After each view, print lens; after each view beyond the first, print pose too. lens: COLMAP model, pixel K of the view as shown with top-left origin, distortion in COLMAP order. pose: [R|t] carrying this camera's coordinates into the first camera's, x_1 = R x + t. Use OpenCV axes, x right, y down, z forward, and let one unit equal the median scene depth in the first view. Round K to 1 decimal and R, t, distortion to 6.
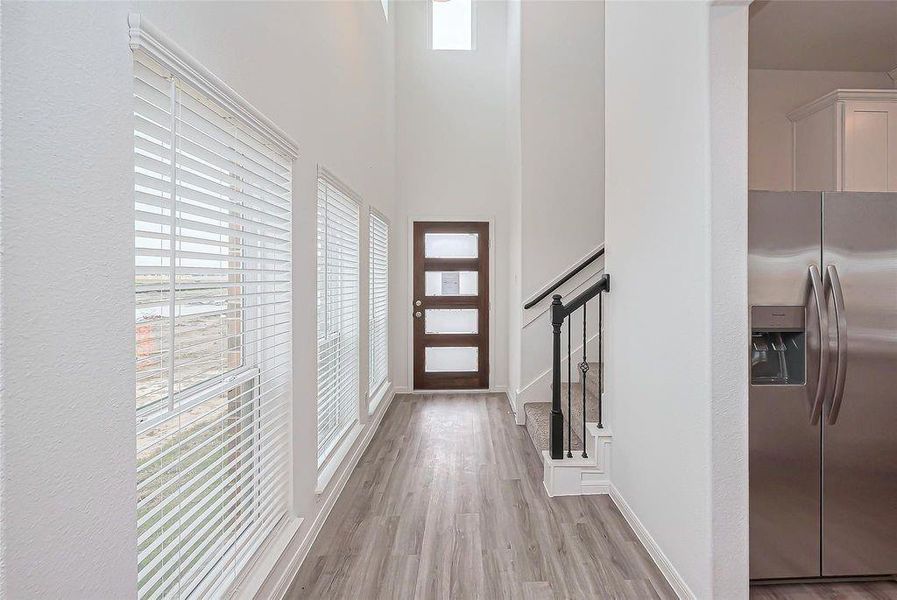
lens RADIAL K [[396.5, 0, 472.9], [0, 396.5, 273.0], [0, 0, 1]] dist [-0.009940, -0.000347]
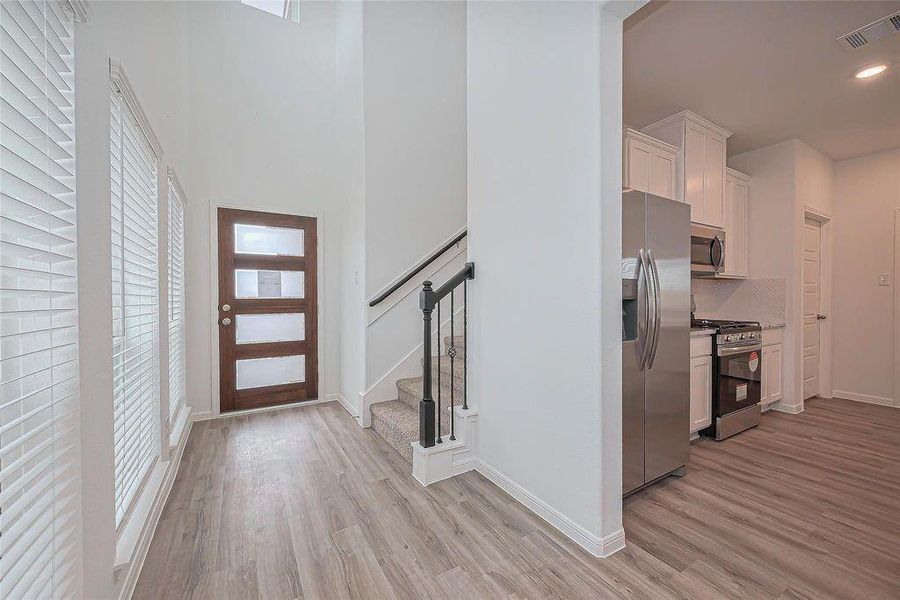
lens RADIAL K [[368.1, 0, 468.0], [0, 368.1, 300.8], [0, 0, 1]] dist [0.000816, -0.000024]
pose [[0.862568, -0.008319, 0.505873, -0.140926], [-0.000686, 0.999845, 0.017613, 0.075232], [-0.505941, -0.015539, 0.862428, 0.137103]]
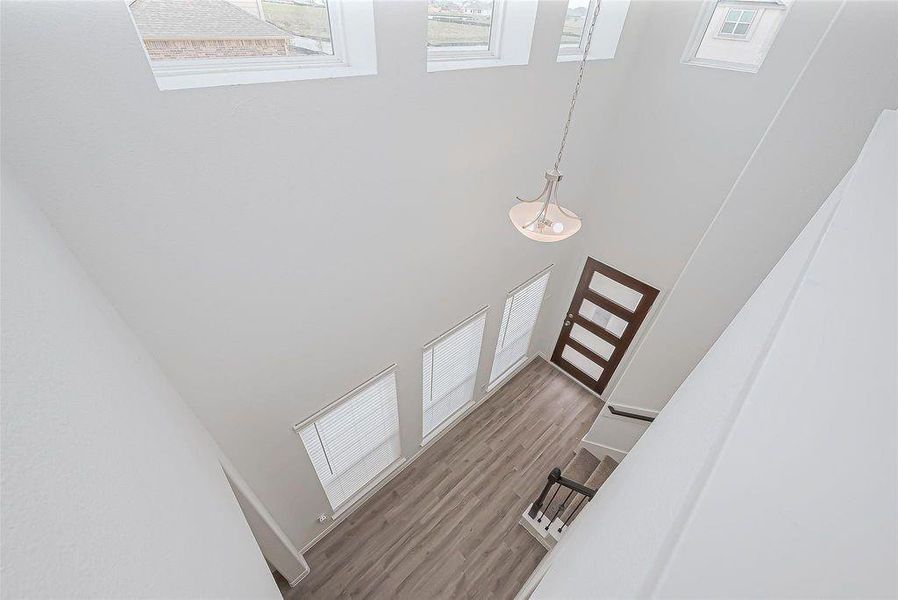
lens RADIAL K [[355.1, 0, 449.0], [0, 355.1, 300.0], [0, 0, 1]] dist [-0.001600, -0.000123]
pose [[0.659635, 0.513003, -0.549280, 0.288738], [-0.042347, 0.755035, 0.654315, -1.009749], [0.750392, -0.408349, 0.519772, 0.281119]]
